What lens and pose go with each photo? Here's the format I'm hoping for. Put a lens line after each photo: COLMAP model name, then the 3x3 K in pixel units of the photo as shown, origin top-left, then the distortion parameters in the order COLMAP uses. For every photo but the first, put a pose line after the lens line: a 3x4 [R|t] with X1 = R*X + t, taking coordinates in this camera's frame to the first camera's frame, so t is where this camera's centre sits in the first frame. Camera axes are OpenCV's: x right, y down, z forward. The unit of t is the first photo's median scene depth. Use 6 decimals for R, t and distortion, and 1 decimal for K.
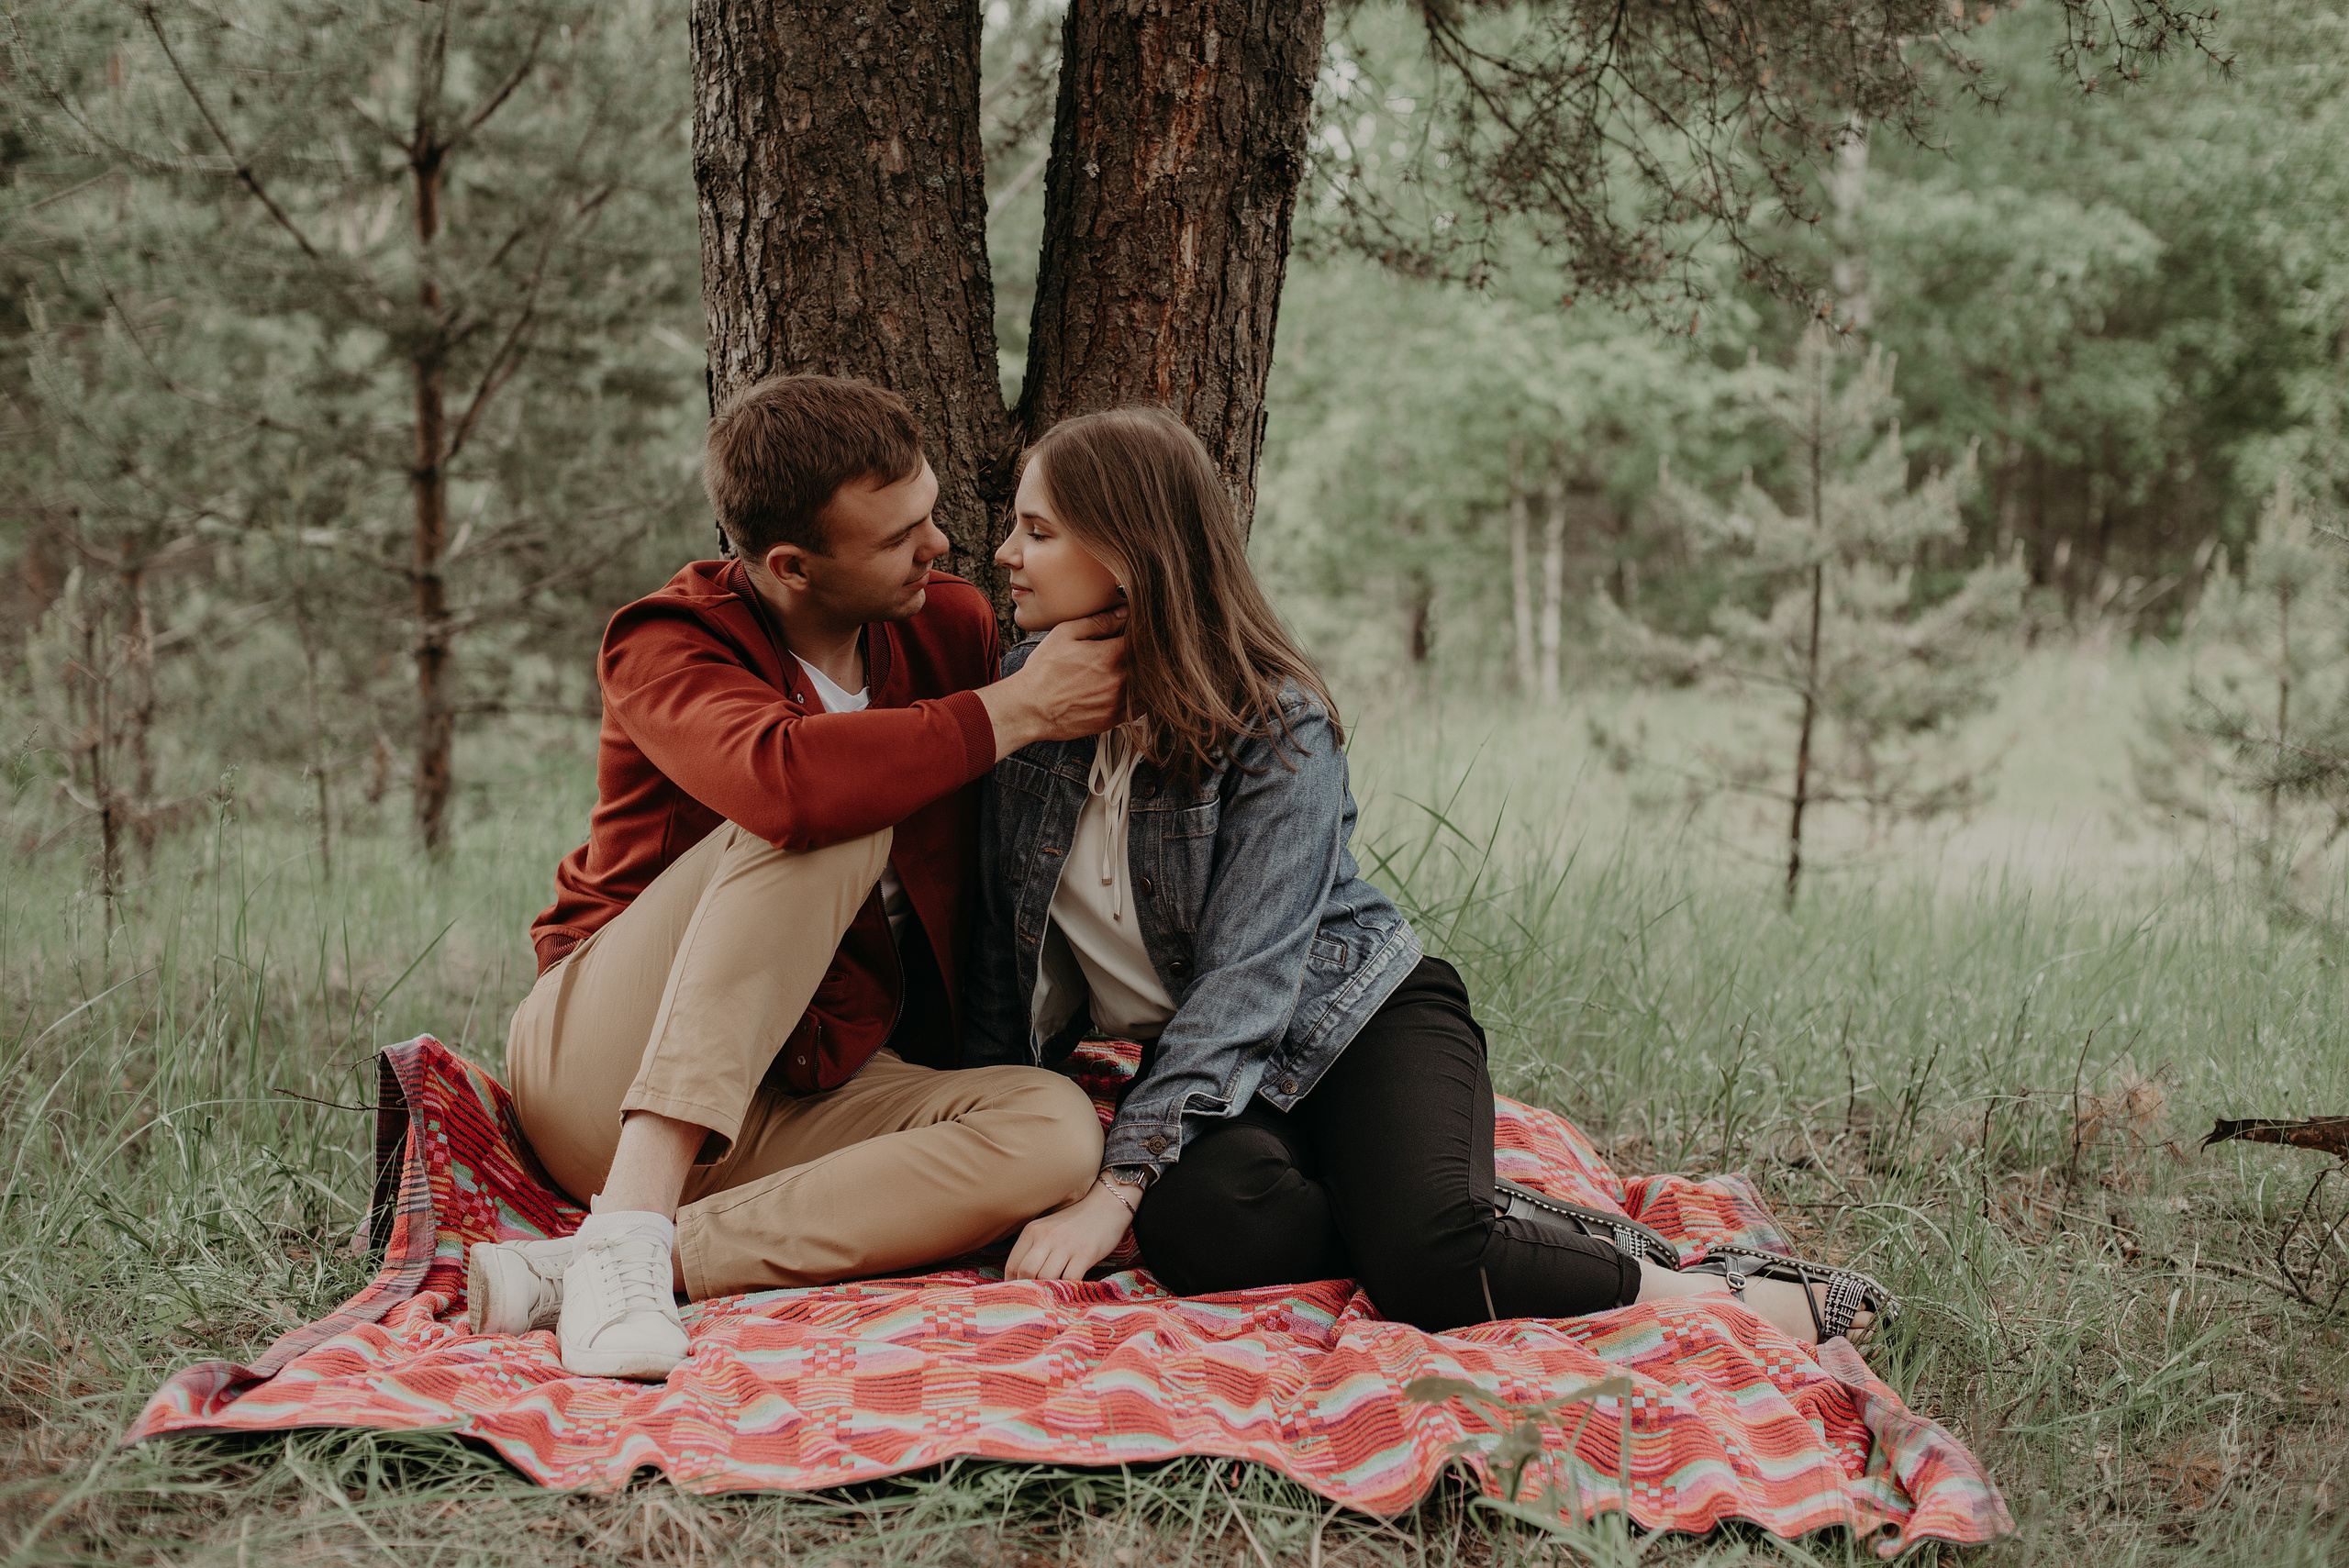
lens RADIAL K [[3285.3, 0, 1180.2], [0, 3285.3, 775.0], [0, 0, 1]] dist [-0.098696, 0.000000]
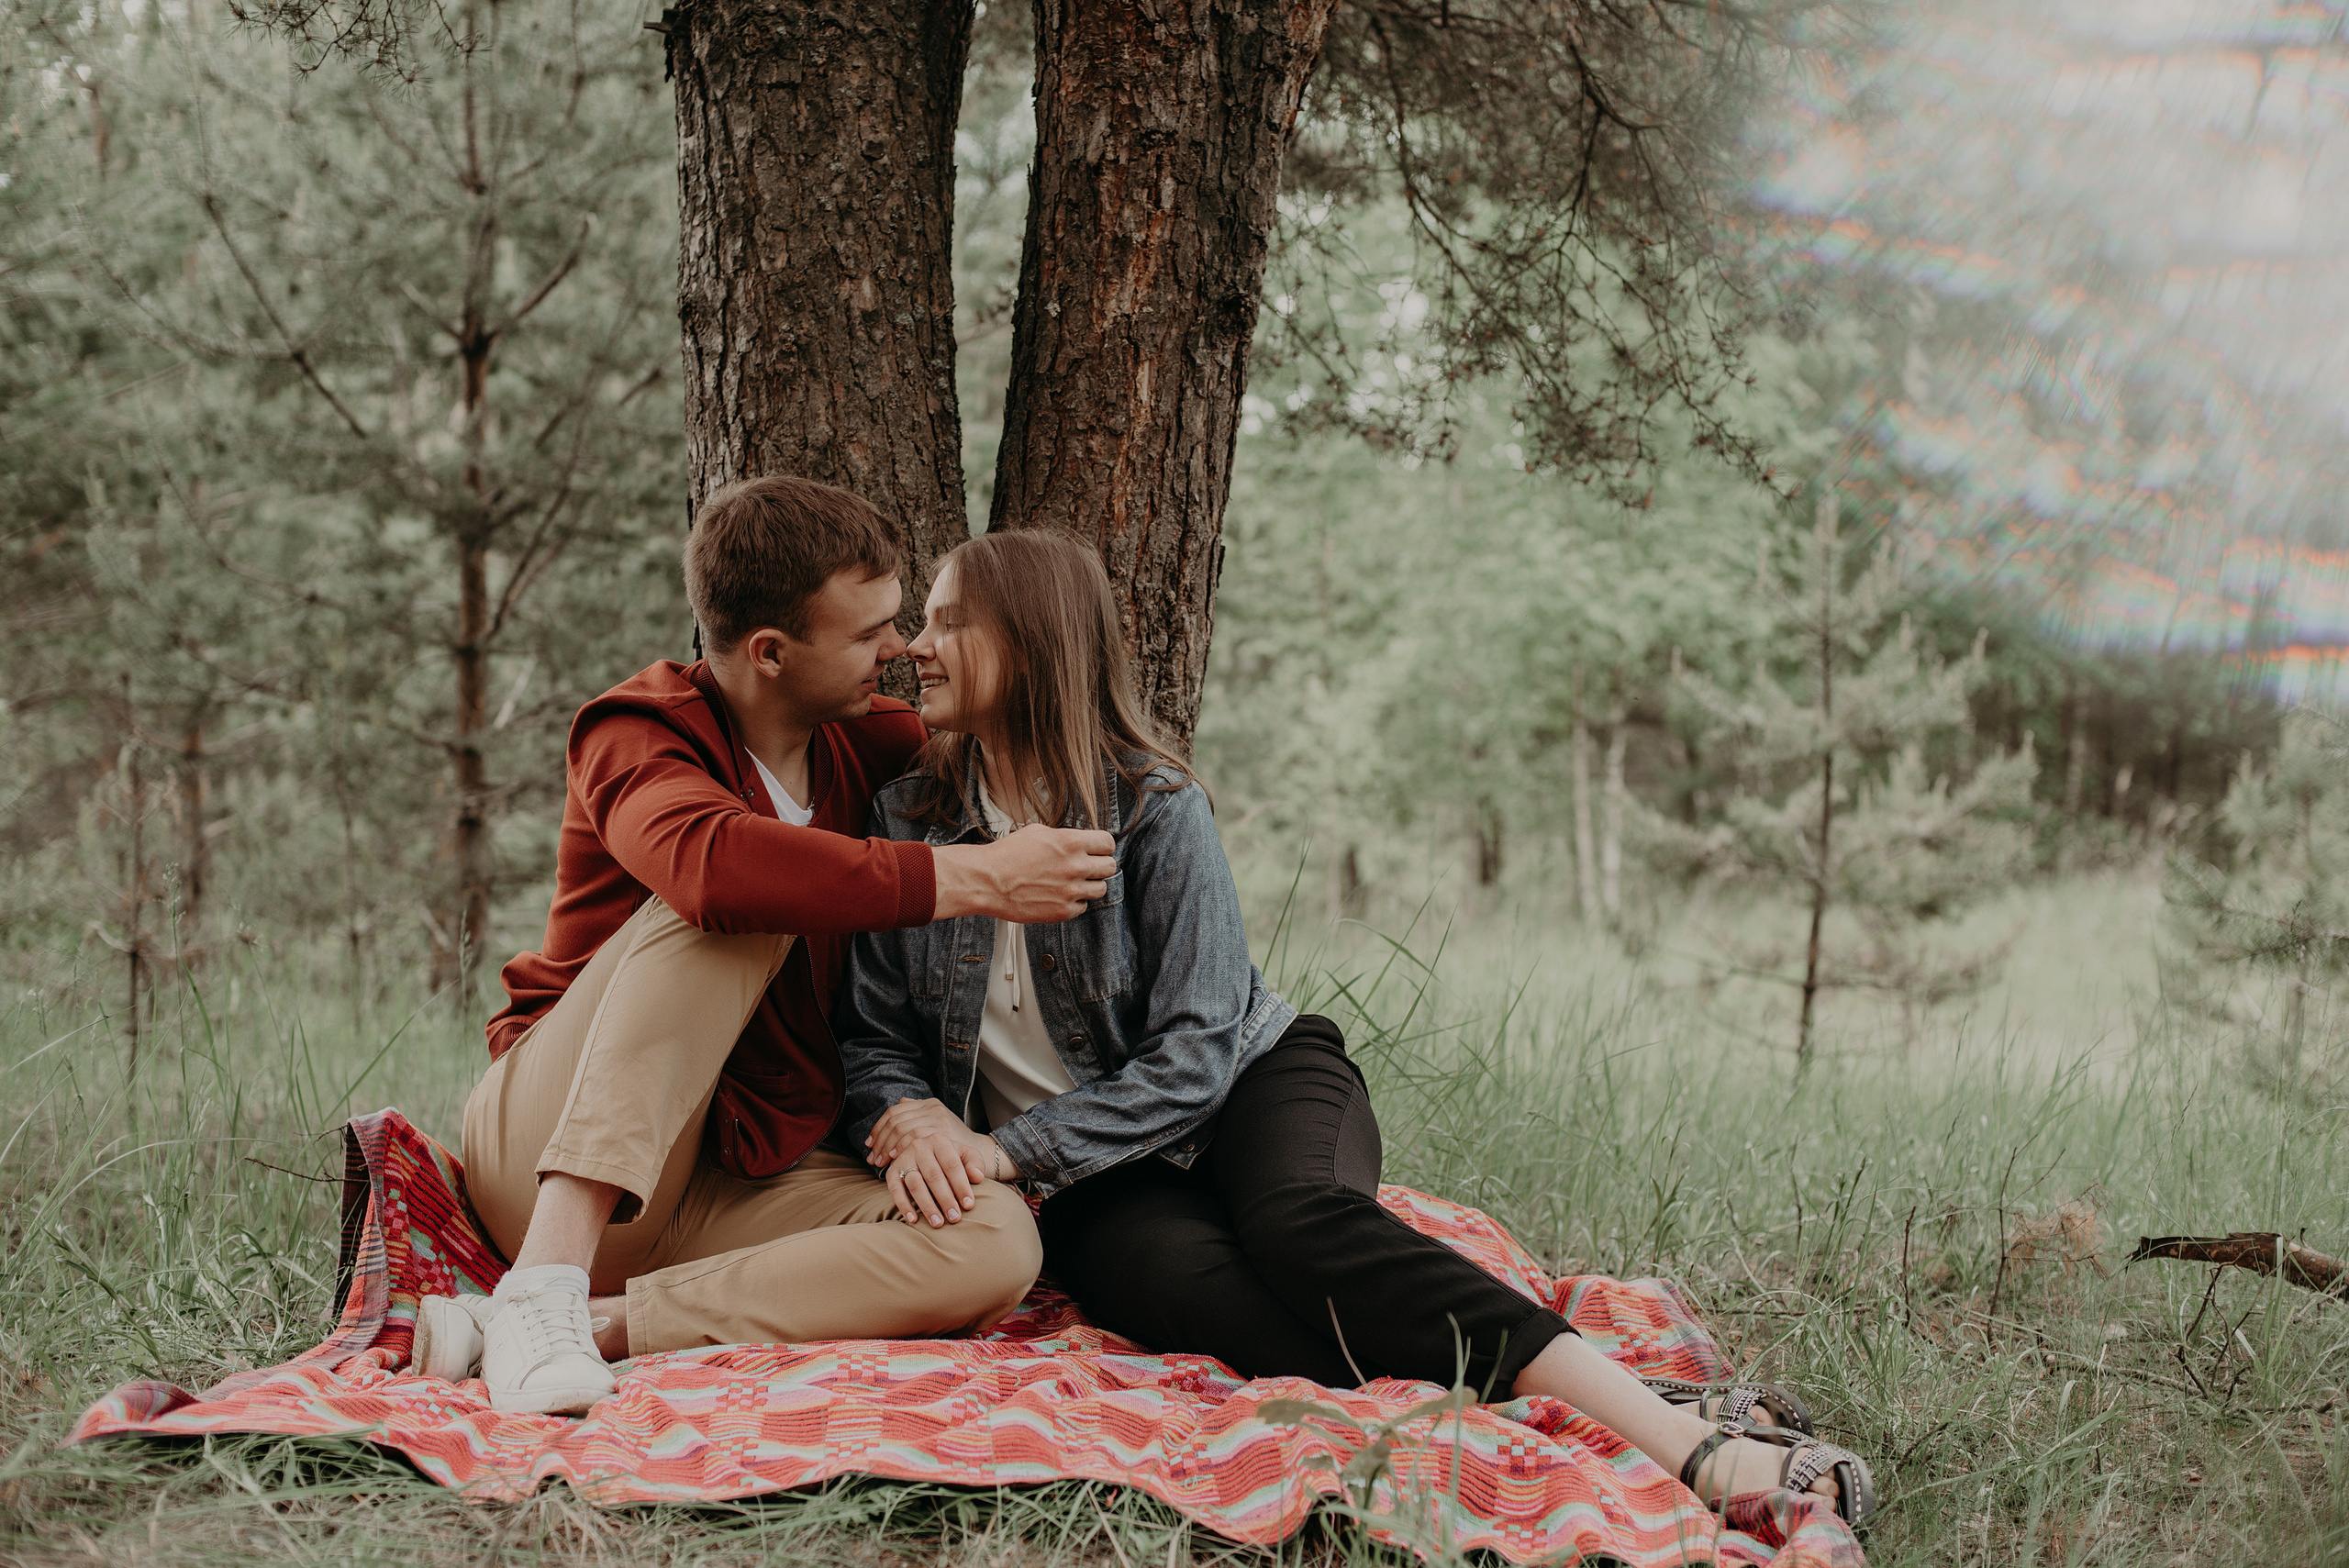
lens RADIAL K [[3285.3, 0, 1171.8], [0, 3285.3, 799.5], [0, 0, 1]] dist [-0.098696, 0.000000]
pose [[0.999565, 0.011454, -0.027184, 0.041286], [-0.013191, 0.997823, -0.064618, 0.039406], [0.026384, 0.064949, 0.997540, -0.037811]]
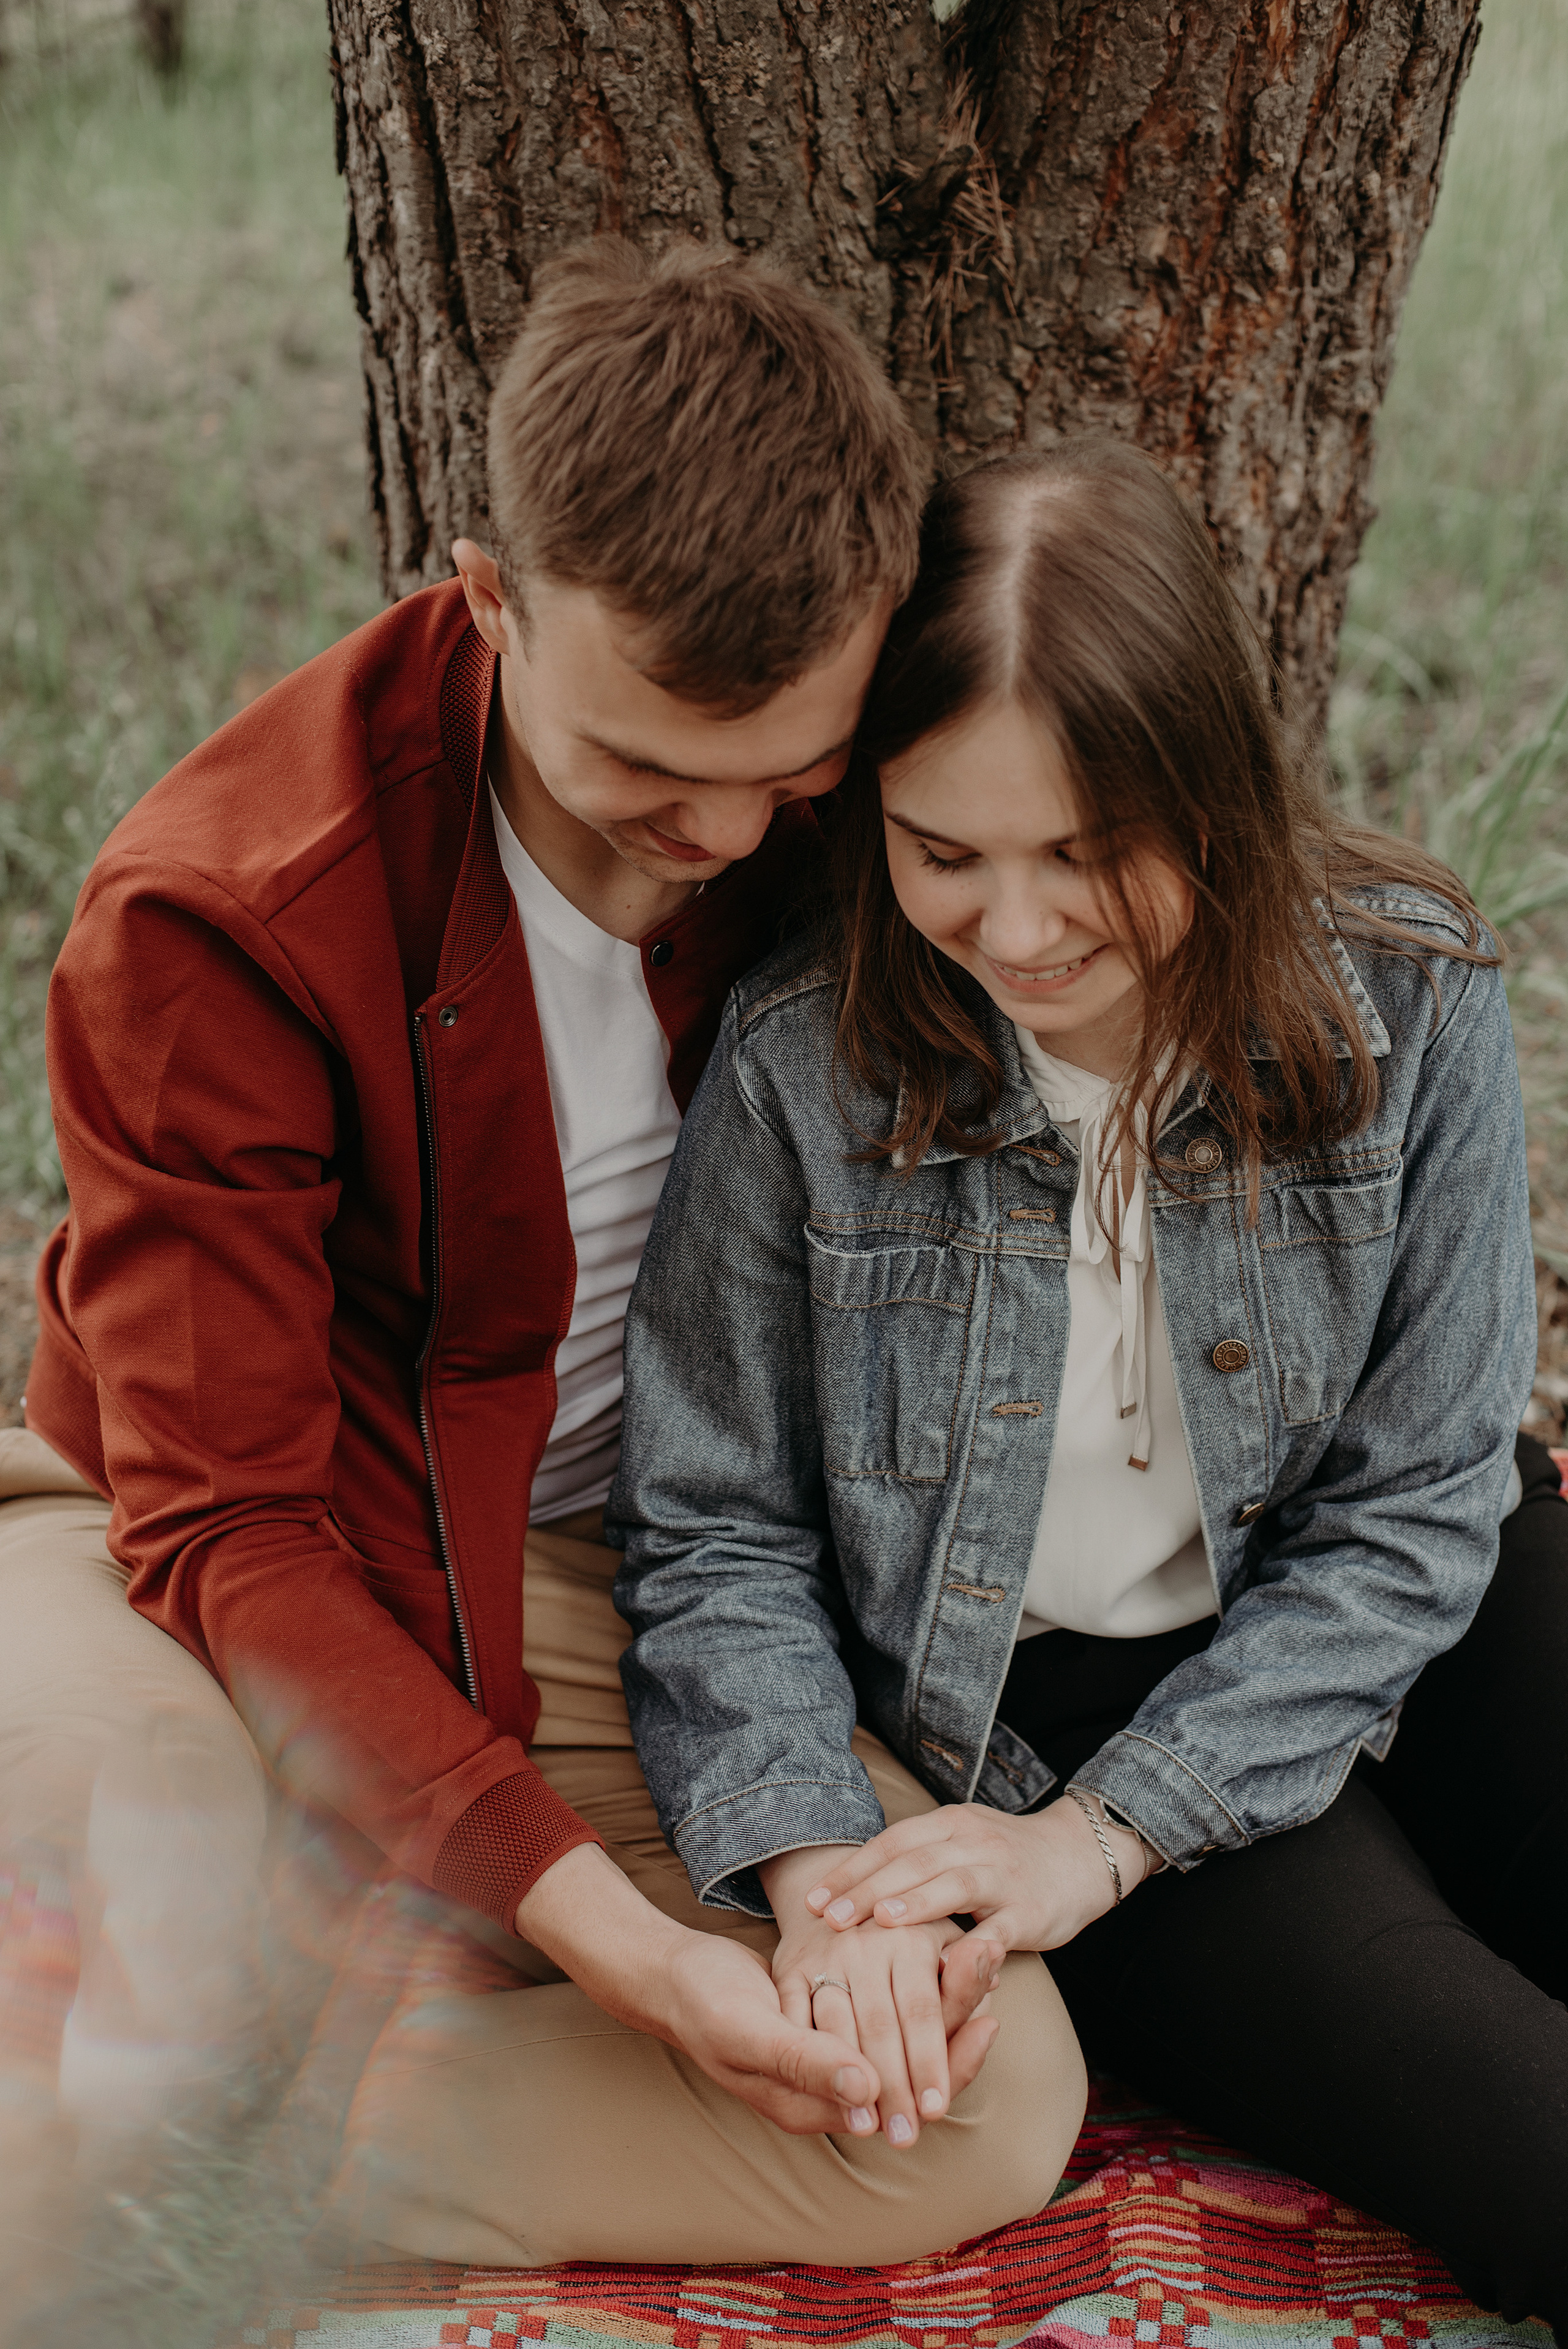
lens RADIAL K [[3285.0, 0, 792.1], [0, 3285.0, 1161.2], [0, 0, 1]] dist [-0.098696, 0.000000]
pose [[0.994068, 0.071874, -0.081626, -0.025036], [-0.027076, 0.890430, 0.454315, -0.184984], [0.105335, -0.449410, 0.887094, 0.518561]]
